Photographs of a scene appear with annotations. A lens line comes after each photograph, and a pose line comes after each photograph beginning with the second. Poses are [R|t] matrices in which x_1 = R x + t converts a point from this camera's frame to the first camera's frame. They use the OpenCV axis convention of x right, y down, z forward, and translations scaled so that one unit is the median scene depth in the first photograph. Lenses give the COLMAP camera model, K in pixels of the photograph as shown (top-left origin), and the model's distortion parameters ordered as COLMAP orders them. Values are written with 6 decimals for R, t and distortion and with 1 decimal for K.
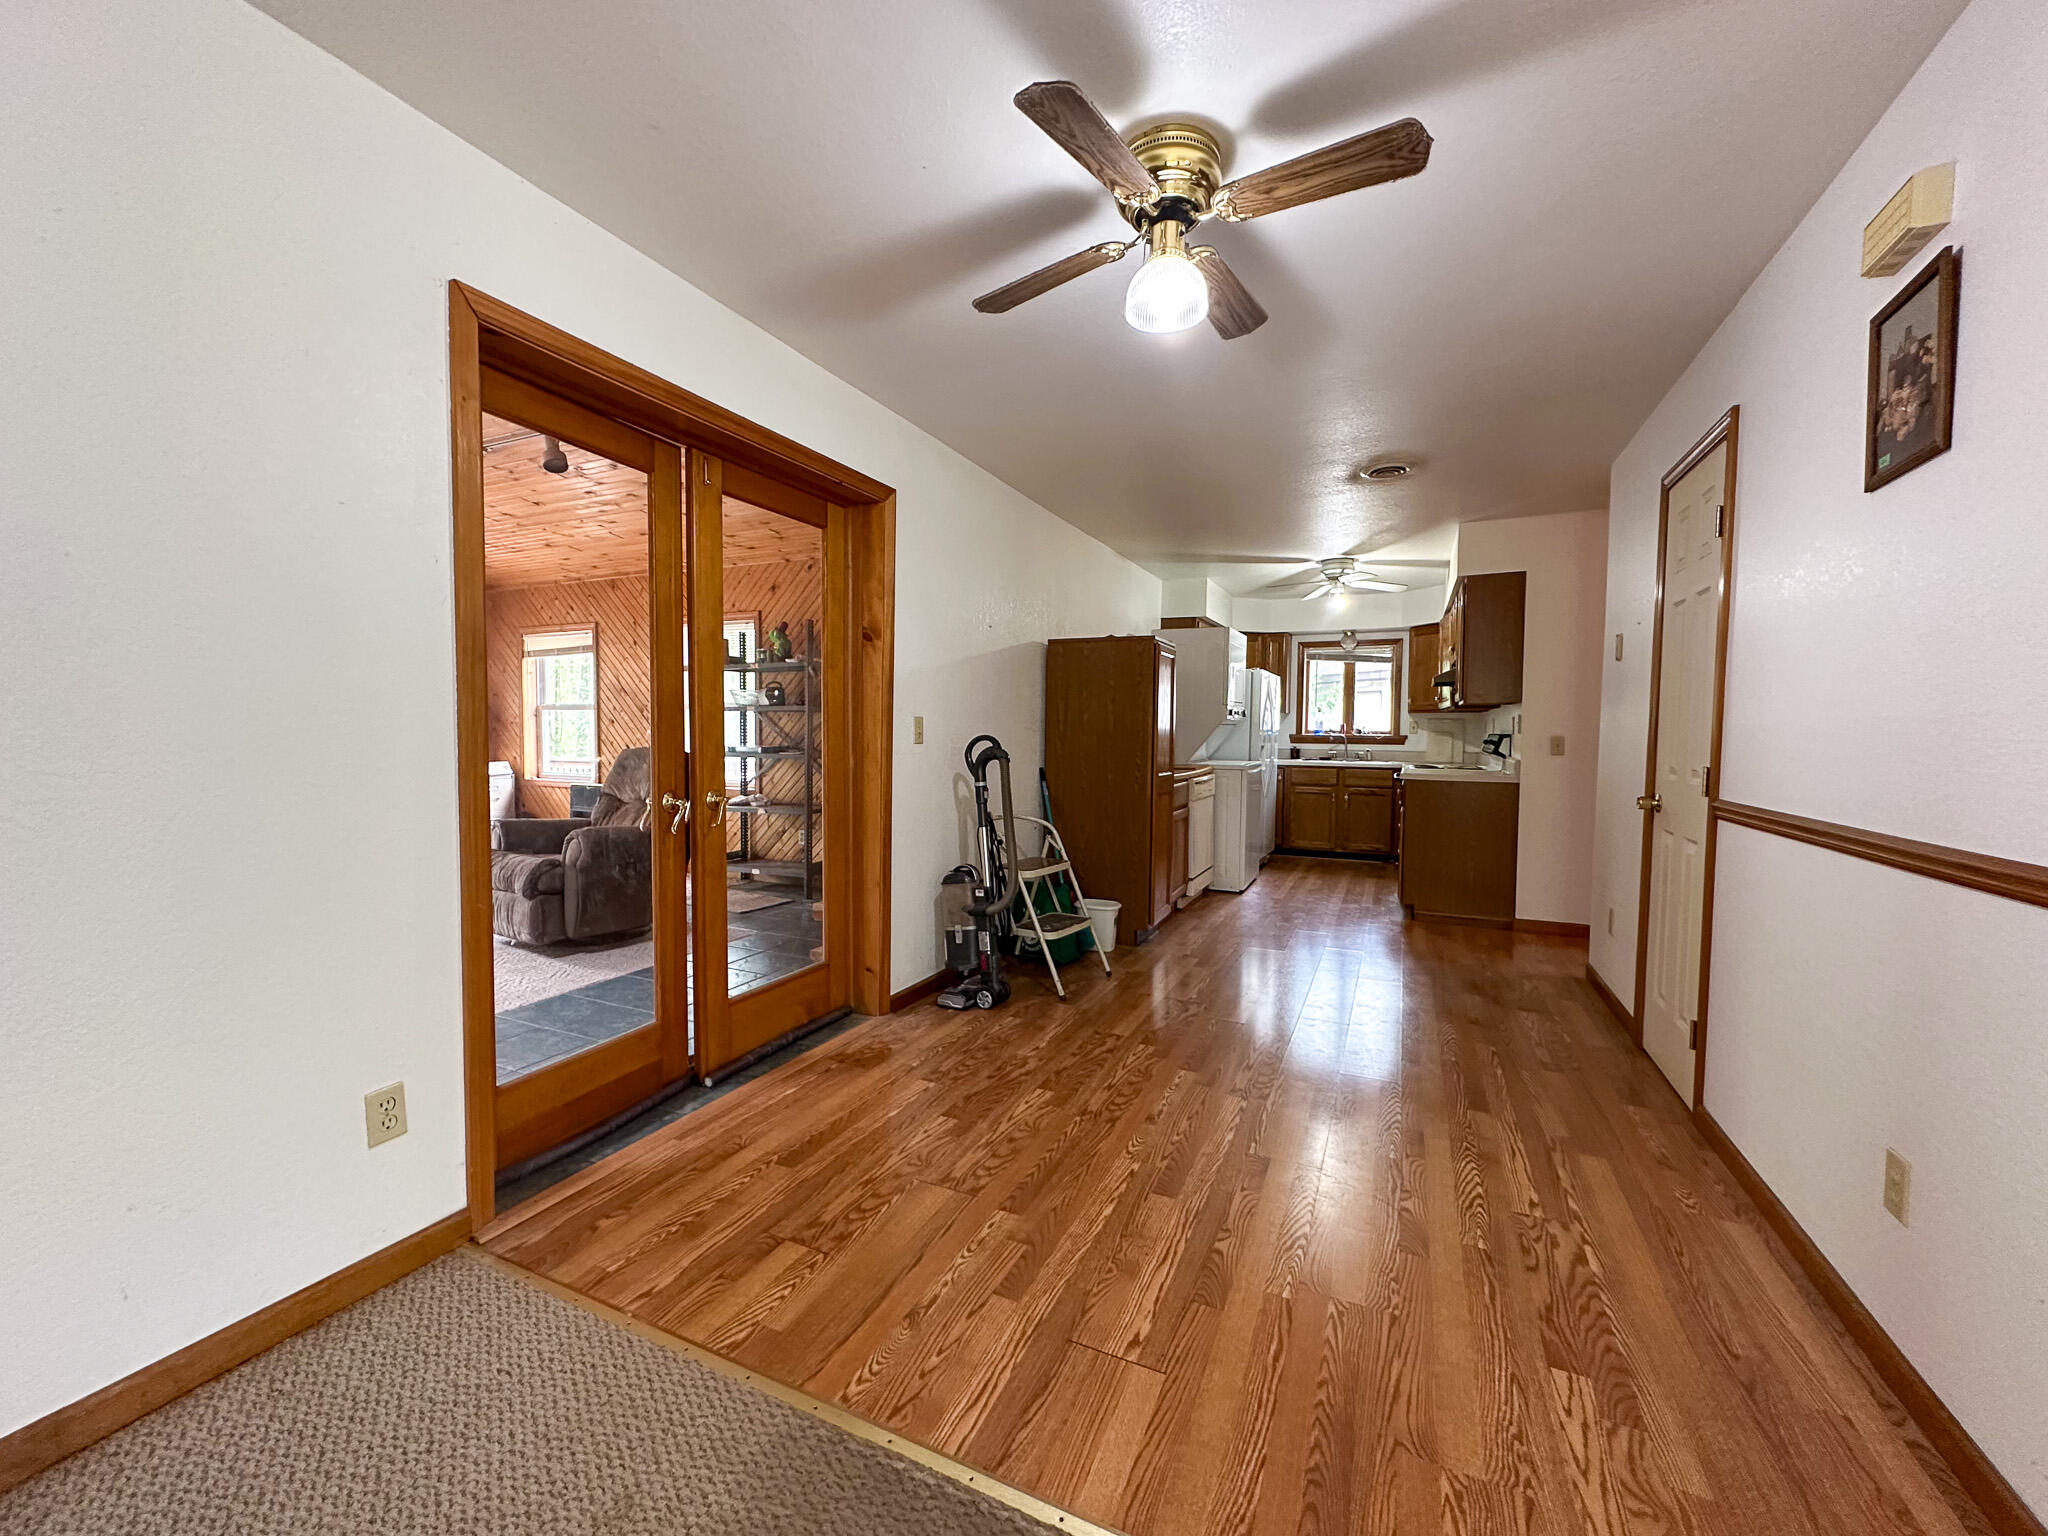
lens RADIAL K [[820.1, 0, 1024.0], [0, 820.1, 768.0], [0, 0, 1]] dist [-0.000983, -0.000162]
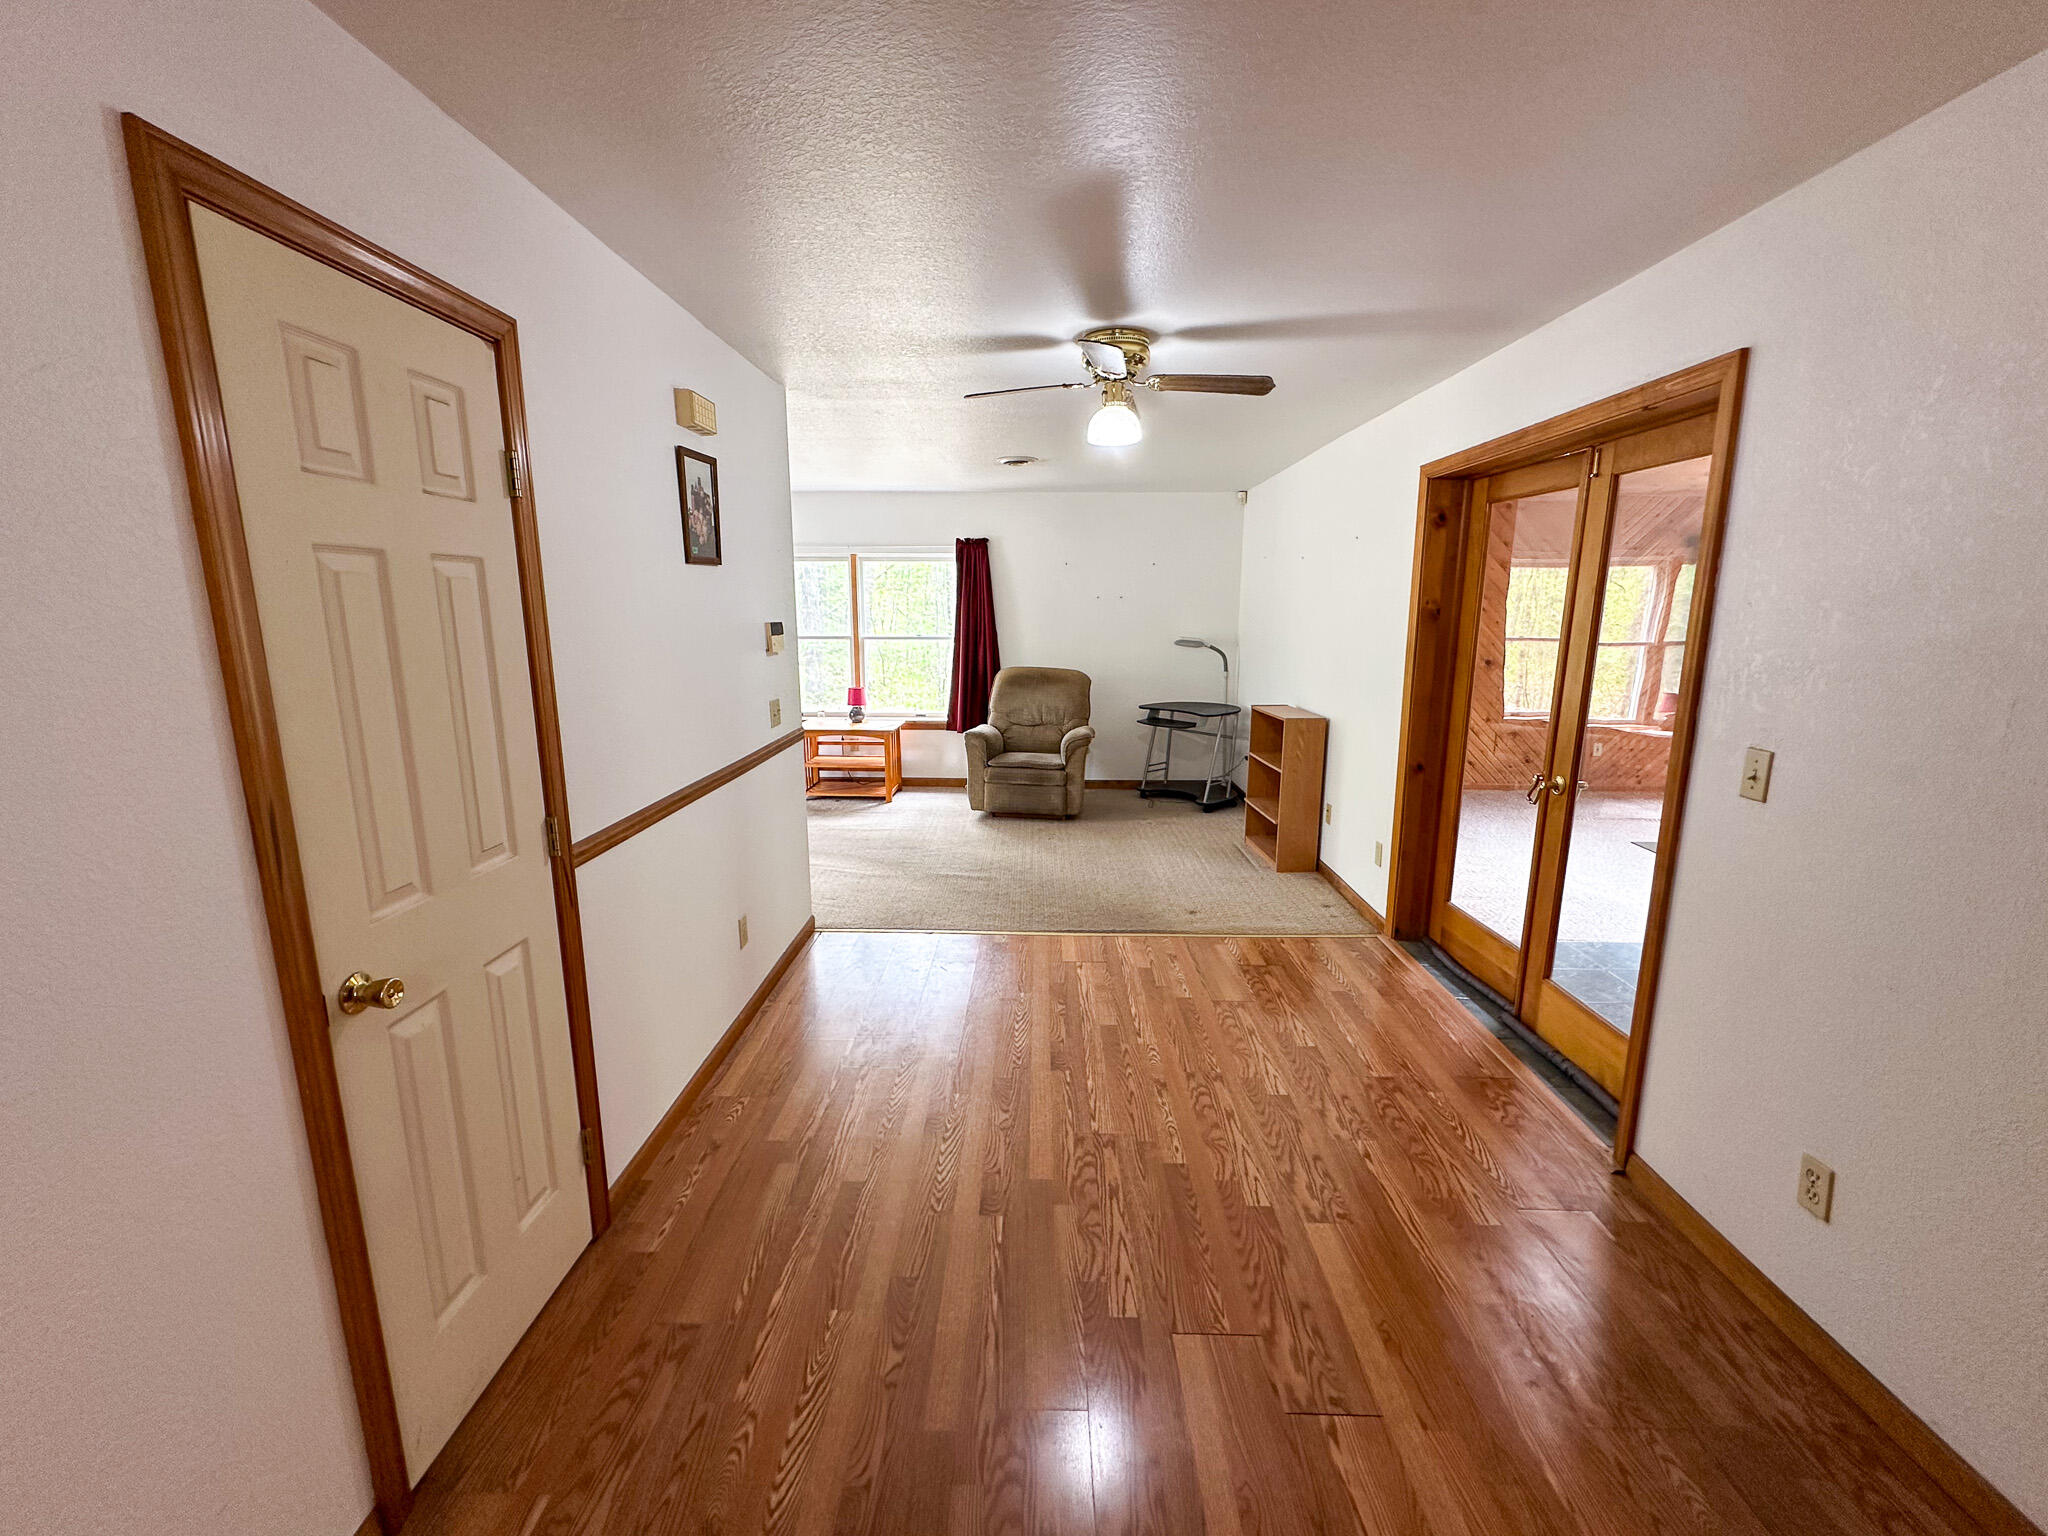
lens RADIAL K [[820.1, 0, 1024.0], [0, 820.1, 768.0], [0, 0, 1]] dist [-0.000983, -0.000162]
pose [[-0.915284, 0.068233, -0.396987, 0.859271], [-0.028685, 0.972005, 0.233201, -0.268551], [0.401785, 0.224833, -0.887704, 2.129827]]
